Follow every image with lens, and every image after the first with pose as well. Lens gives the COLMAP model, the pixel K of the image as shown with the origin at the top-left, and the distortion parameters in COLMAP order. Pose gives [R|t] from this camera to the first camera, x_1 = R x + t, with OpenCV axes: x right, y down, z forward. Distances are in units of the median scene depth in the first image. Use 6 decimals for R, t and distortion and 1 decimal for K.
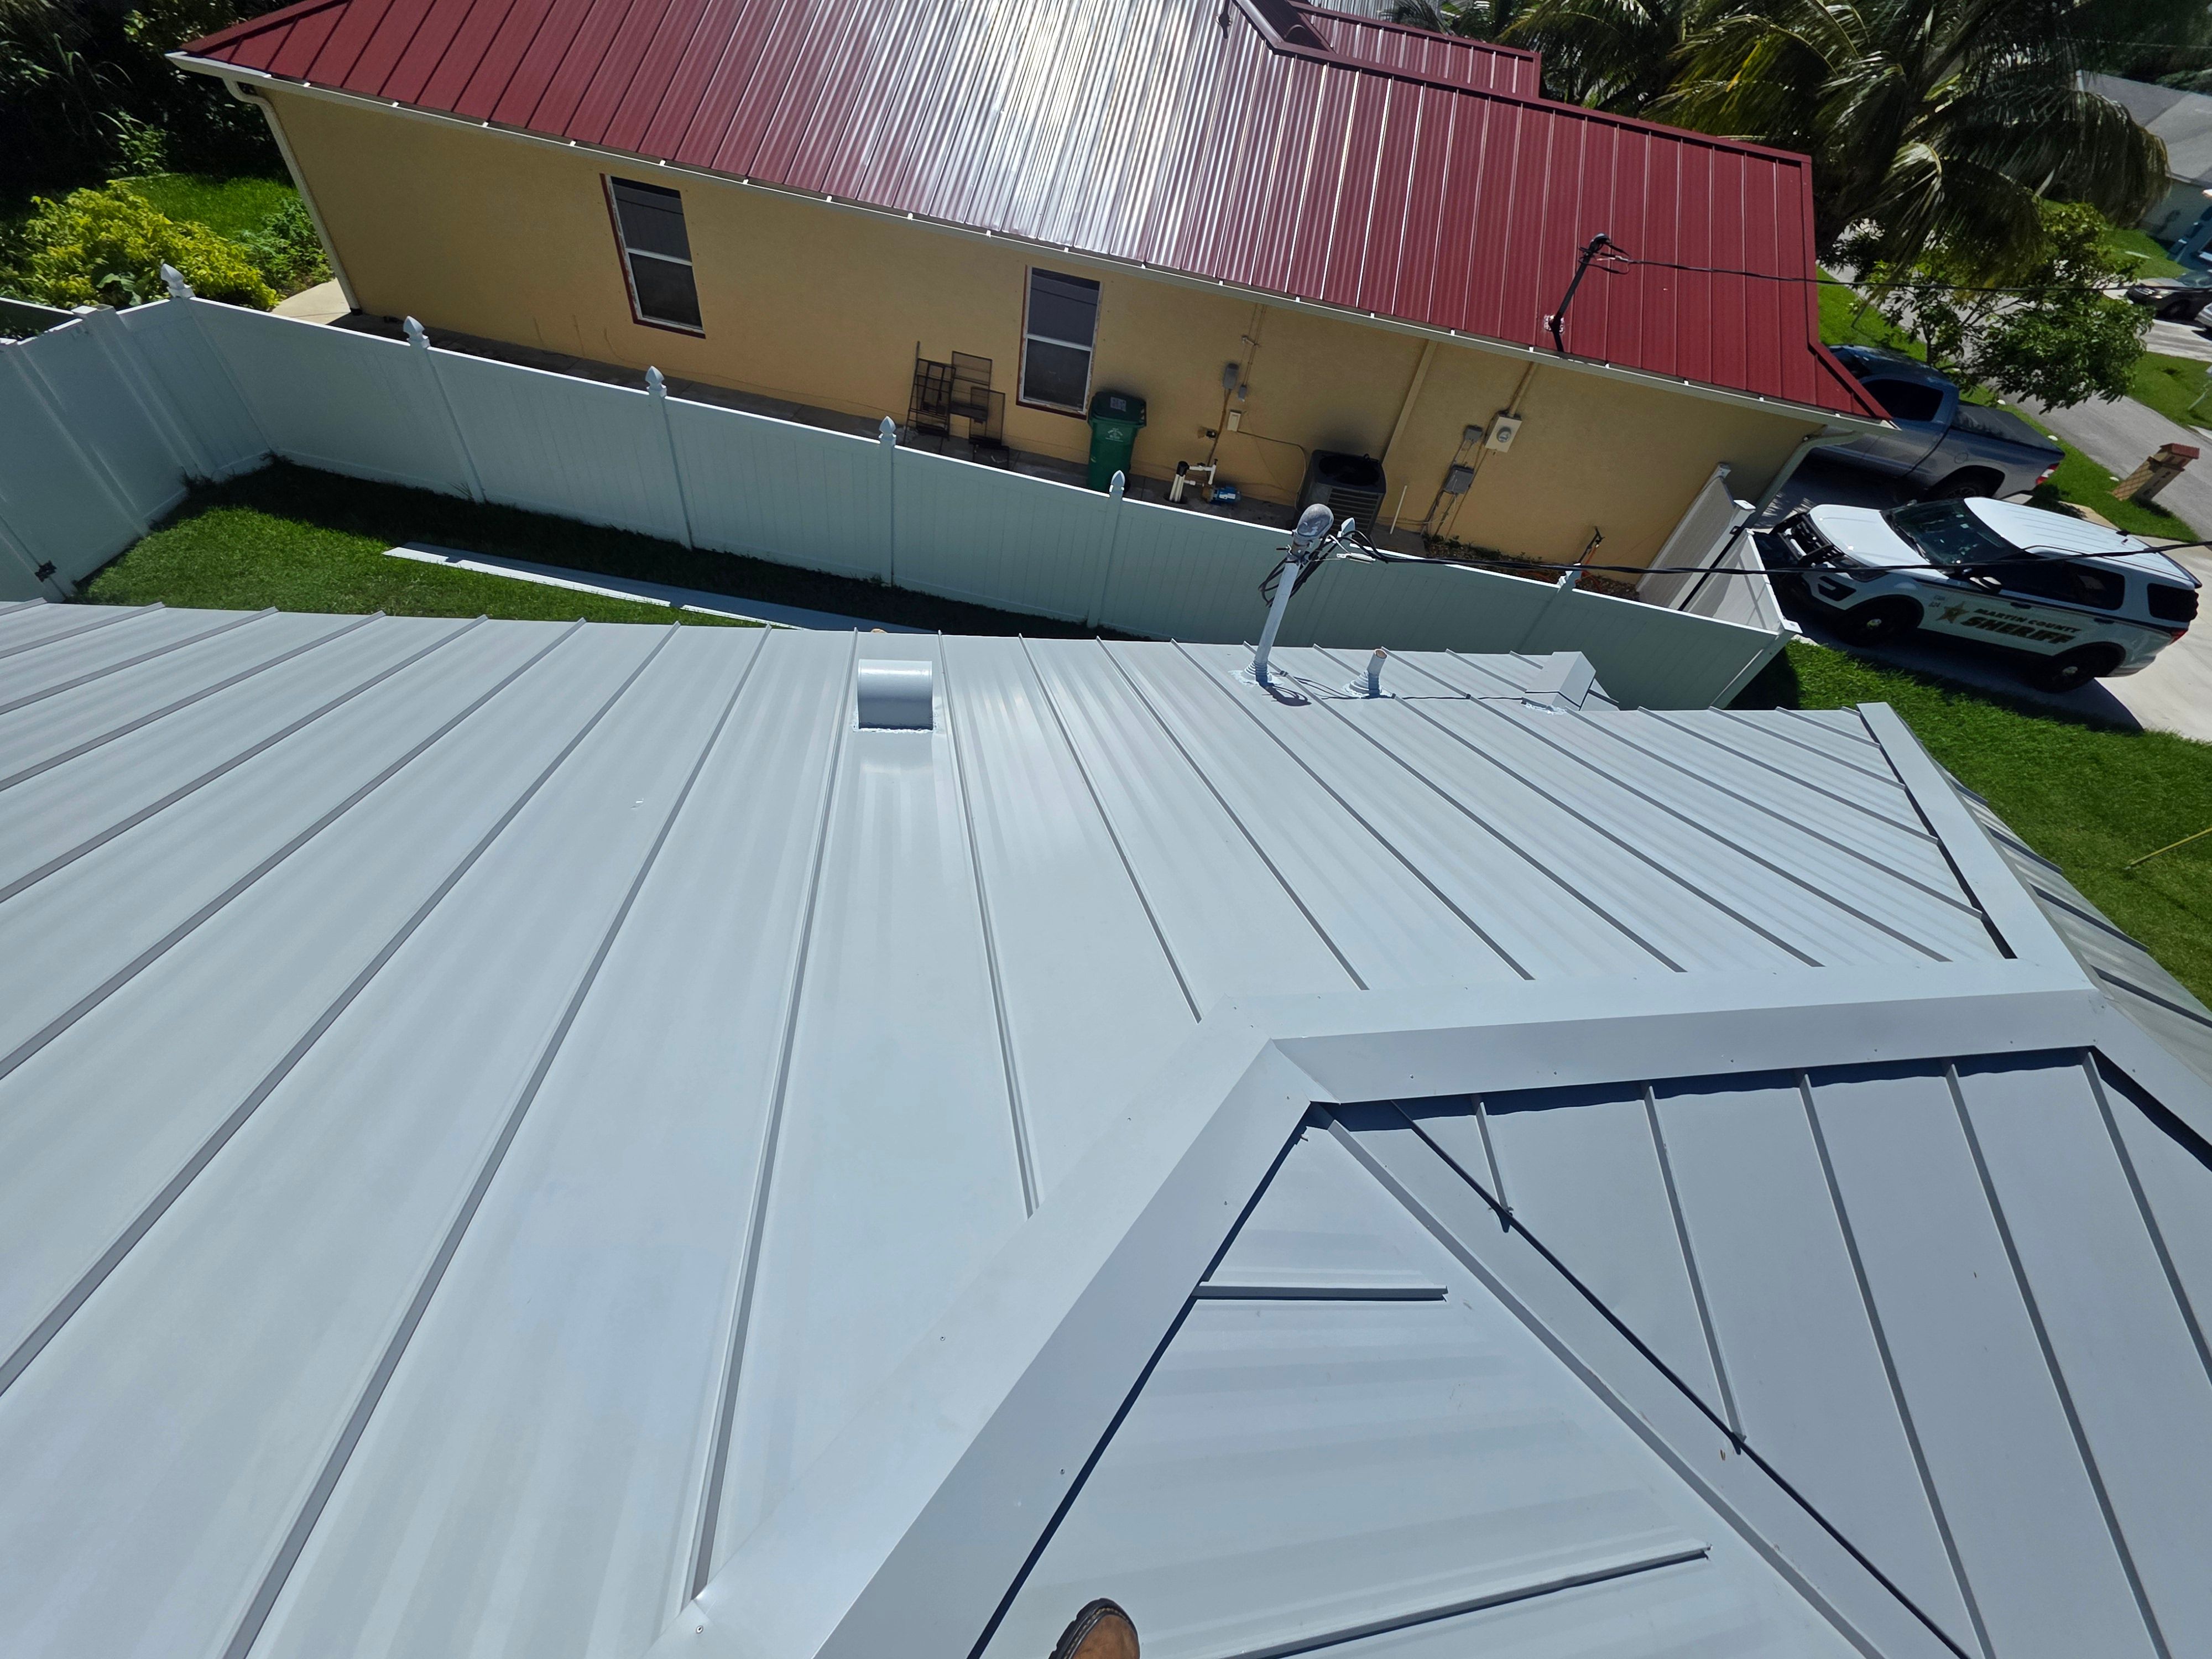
lens RADIAL K [[877.3, 0, 1106.0], [0, 877.3, 829.5], [0, 0, 1]] dist [0.000724, 0.000540]
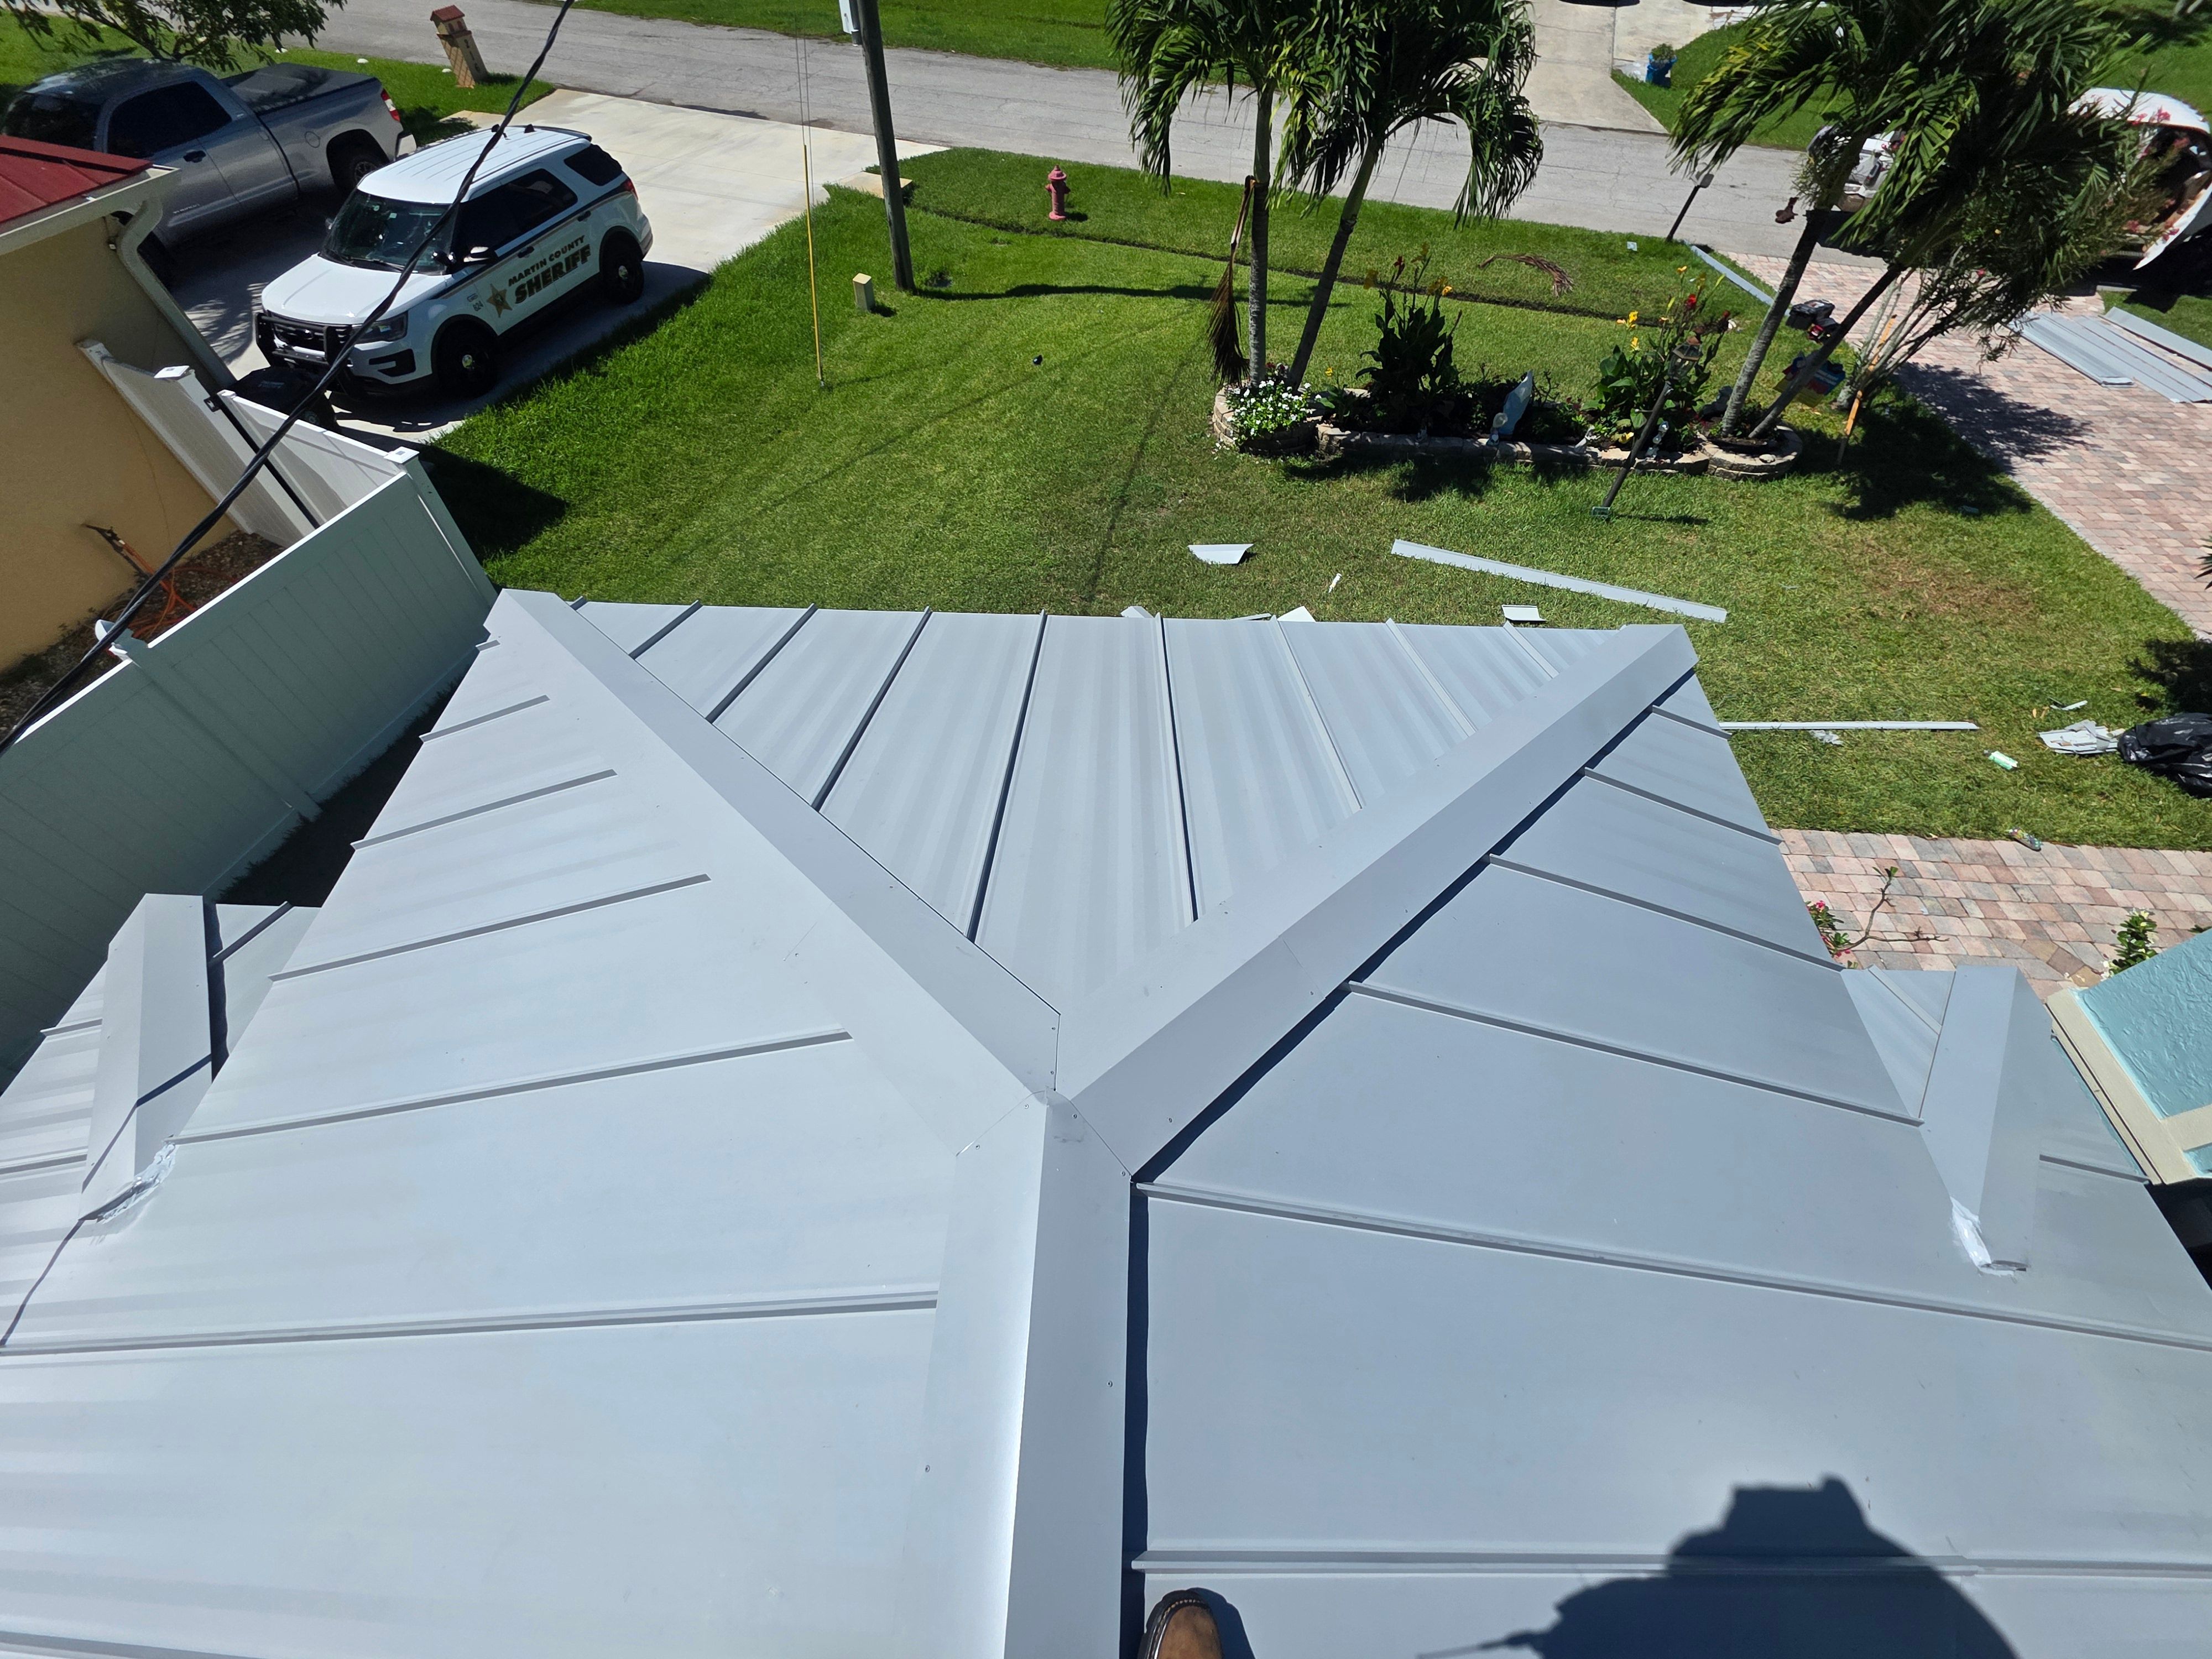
lens RADIAL K [[877.3, 0, 1106.0], [0, 877.3, 829.5], [0, 0, 1]] dist [0.000724, 0.000540]
pose [[0.172193, -0.869357, 0.463215, 0.190412], [0.739422, 0.424767, 0.522329, -0.028509], [-0.650849, 0.252570, 0.715964, 0.096875]]
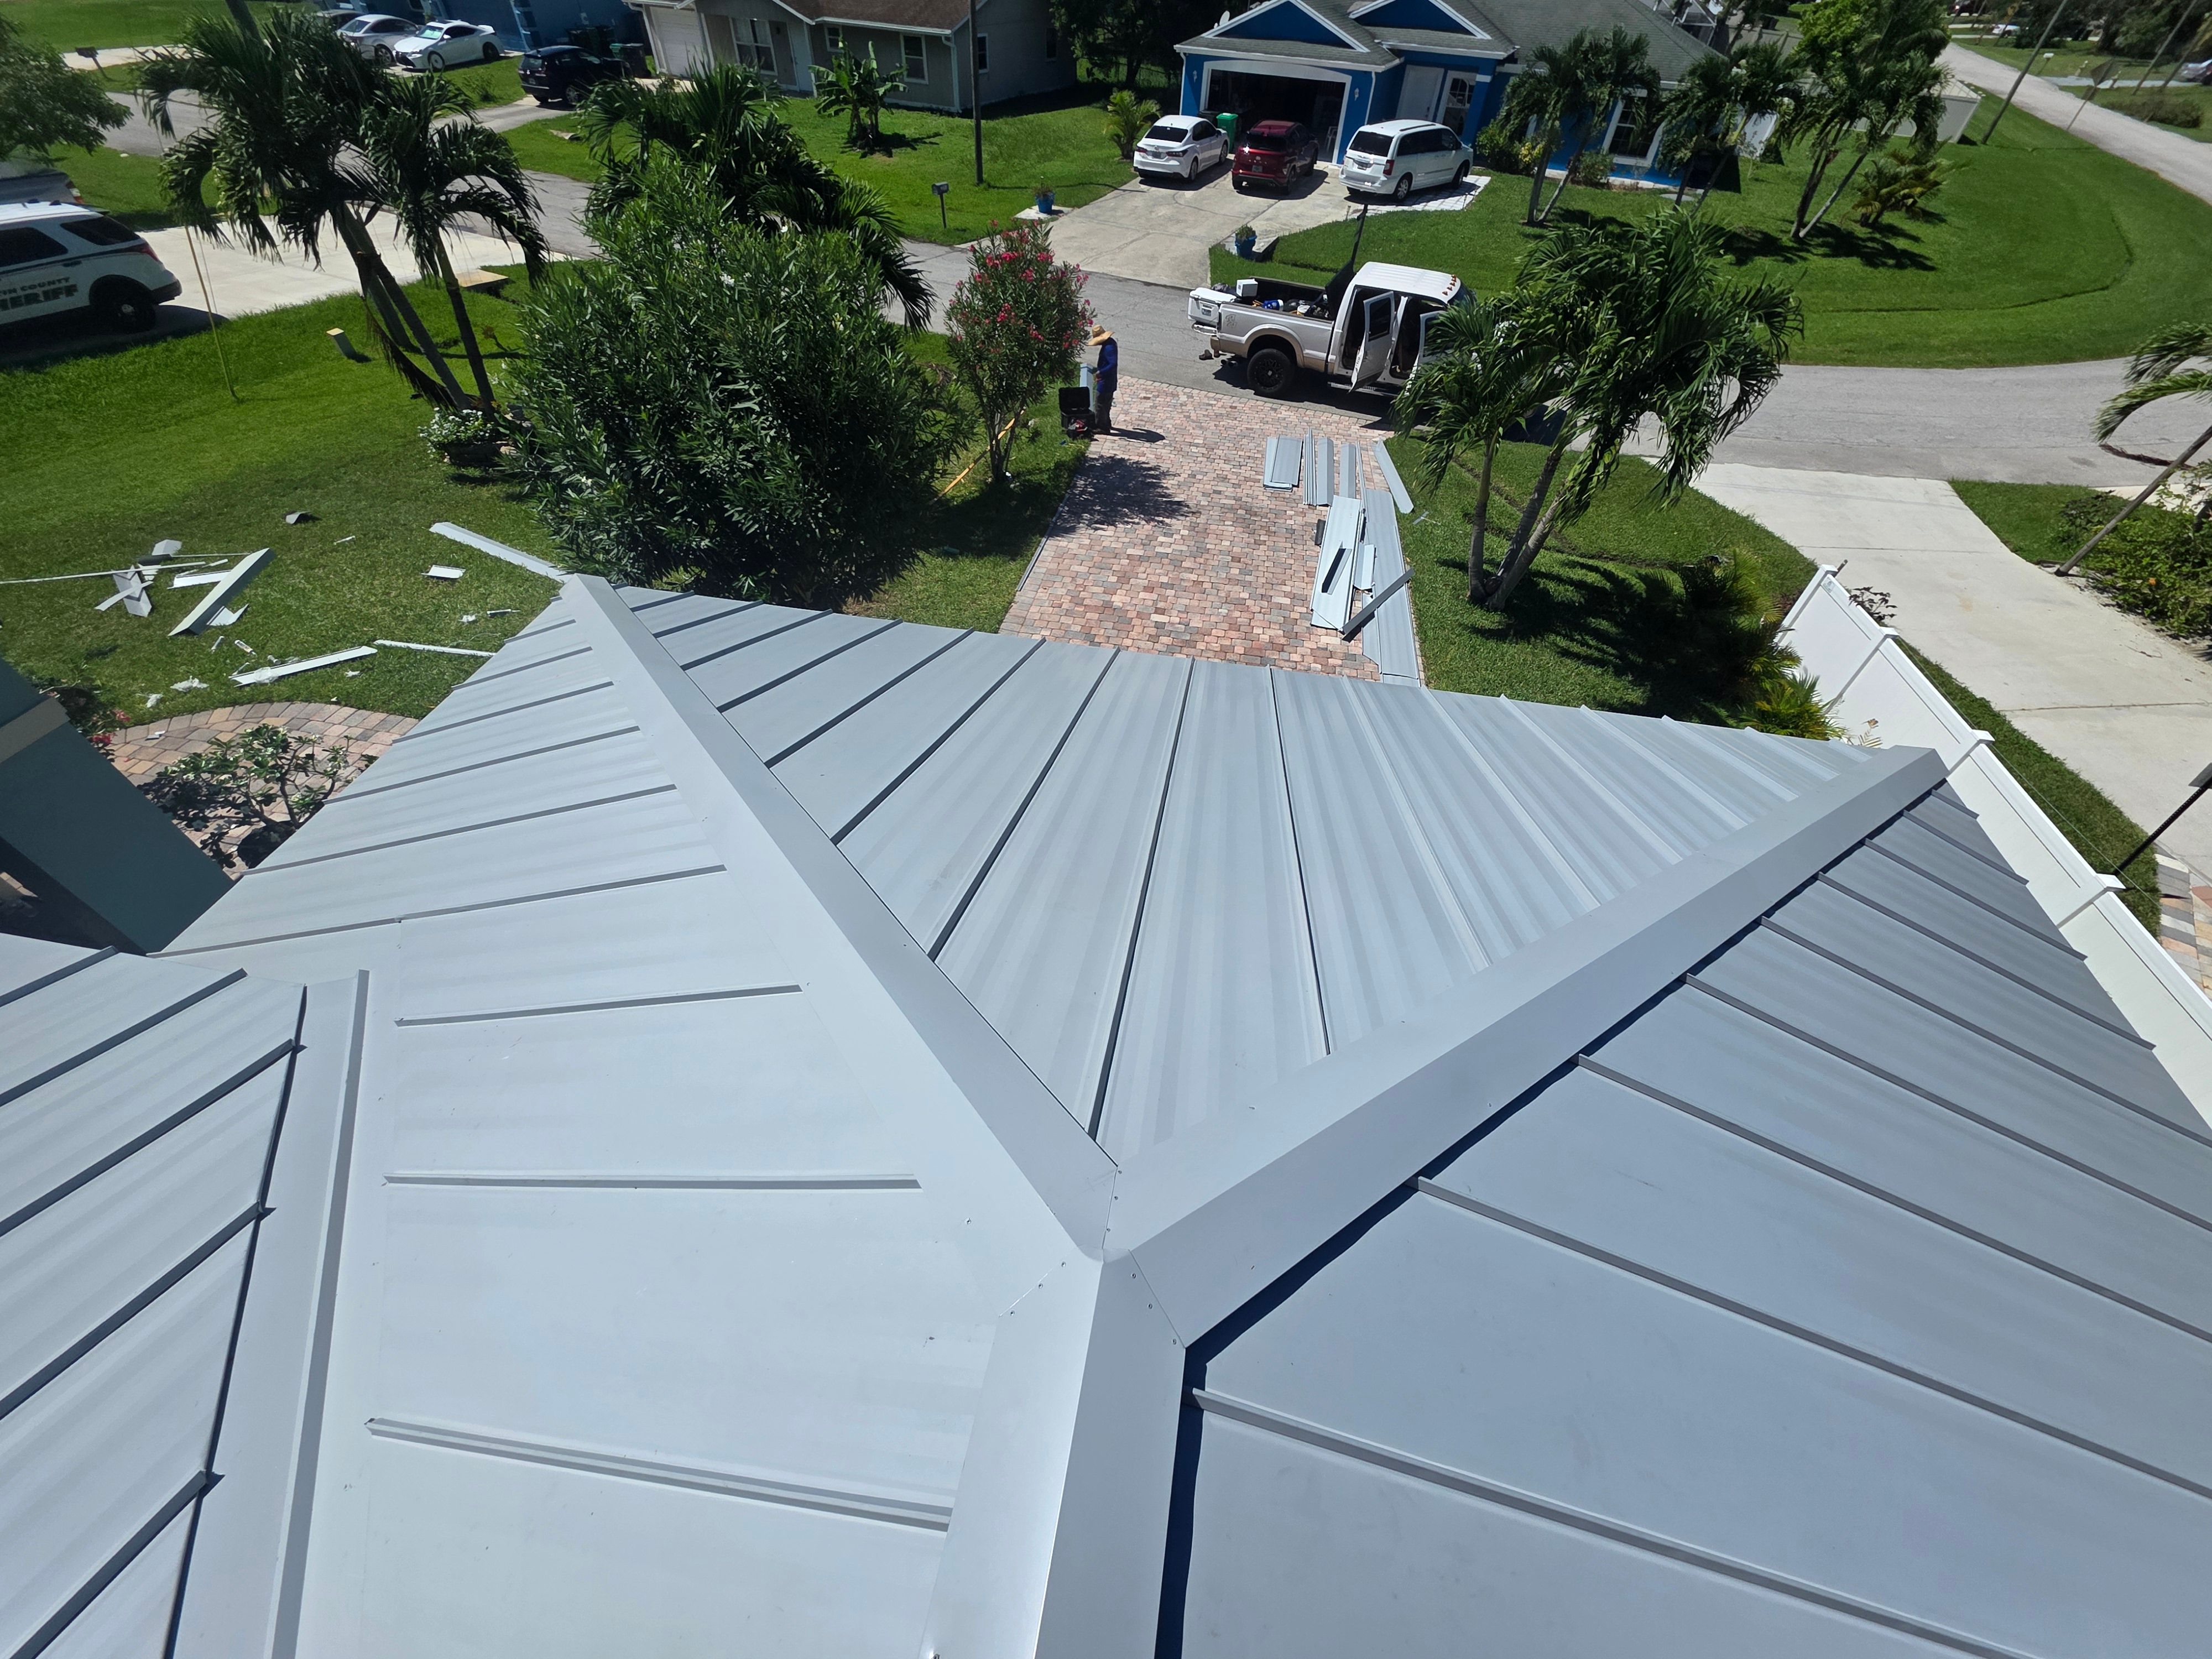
lens RADIAL K [[877.3, 0, 1106.0], [0, 877.3, 829.5], [0, 0, 1]] dist [0.000724, 0.000540]
pose [[0.305199, -0.773778, 0.555086, 0.235750], [0.713045, 0.572048, 0.405374, 0.783939], [-0.631205, 0.272082, 0.726327, -0.659468]]
